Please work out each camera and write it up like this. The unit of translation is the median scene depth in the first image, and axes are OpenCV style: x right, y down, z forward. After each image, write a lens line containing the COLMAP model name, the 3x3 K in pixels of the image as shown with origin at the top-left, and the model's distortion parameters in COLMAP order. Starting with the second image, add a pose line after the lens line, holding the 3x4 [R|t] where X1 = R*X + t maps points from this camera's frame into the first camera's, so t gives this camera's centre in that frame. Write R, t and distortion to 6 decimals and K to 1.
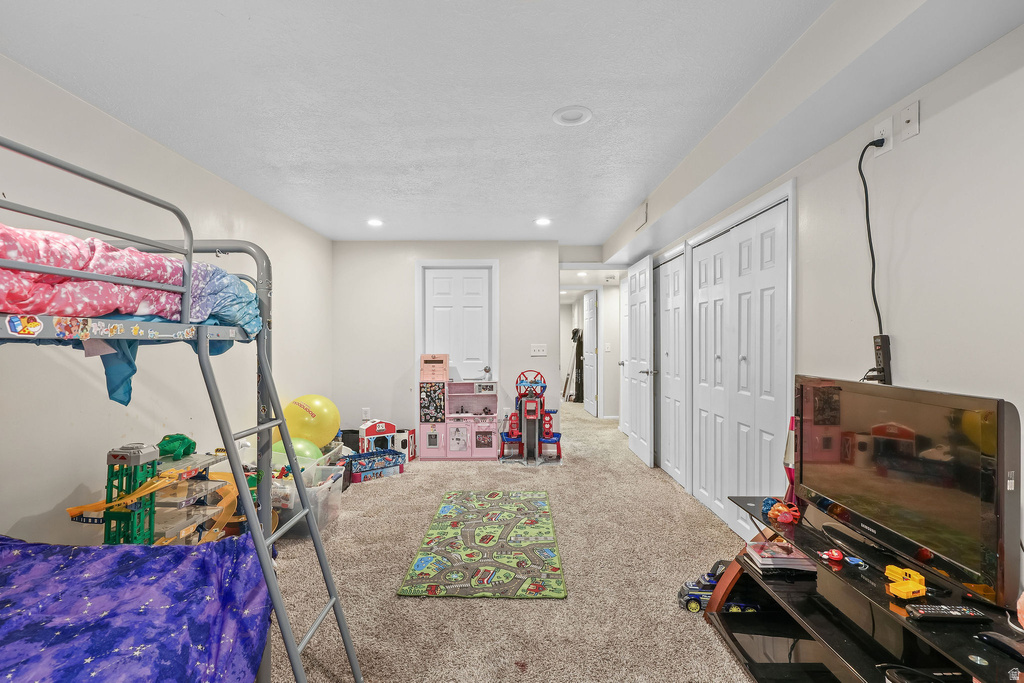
lens RADIAL K [[468.9, 0, 511.6], [0, 468.9, 341.1], [0, 0, 1]] dist [-0.000117, -0.000004]
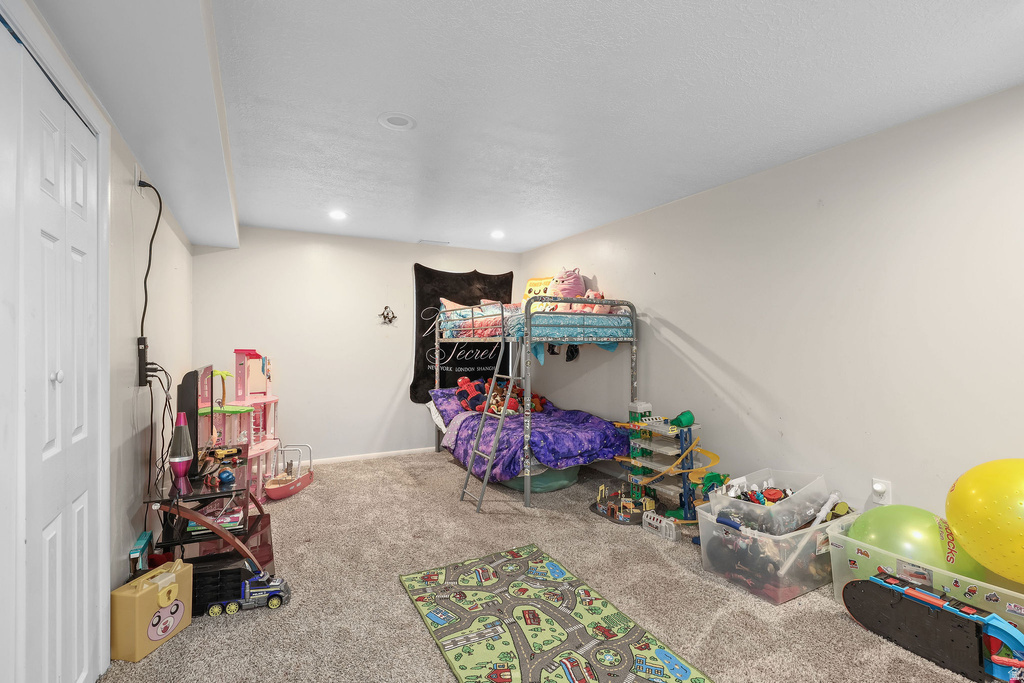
lens RADIAL K [[468.9, 0, 512.7], [0, 468.9, 341.4], [0, 0, 1]] dist [-0.000117, -0.000004]
pose [[-0.878705, 0.000369, -0.477366, 0.323101], [-0.000439, 0.999999, 0.001581, -0.004307], [0.477366, 0.001598, -0.878703, 1.656821]]
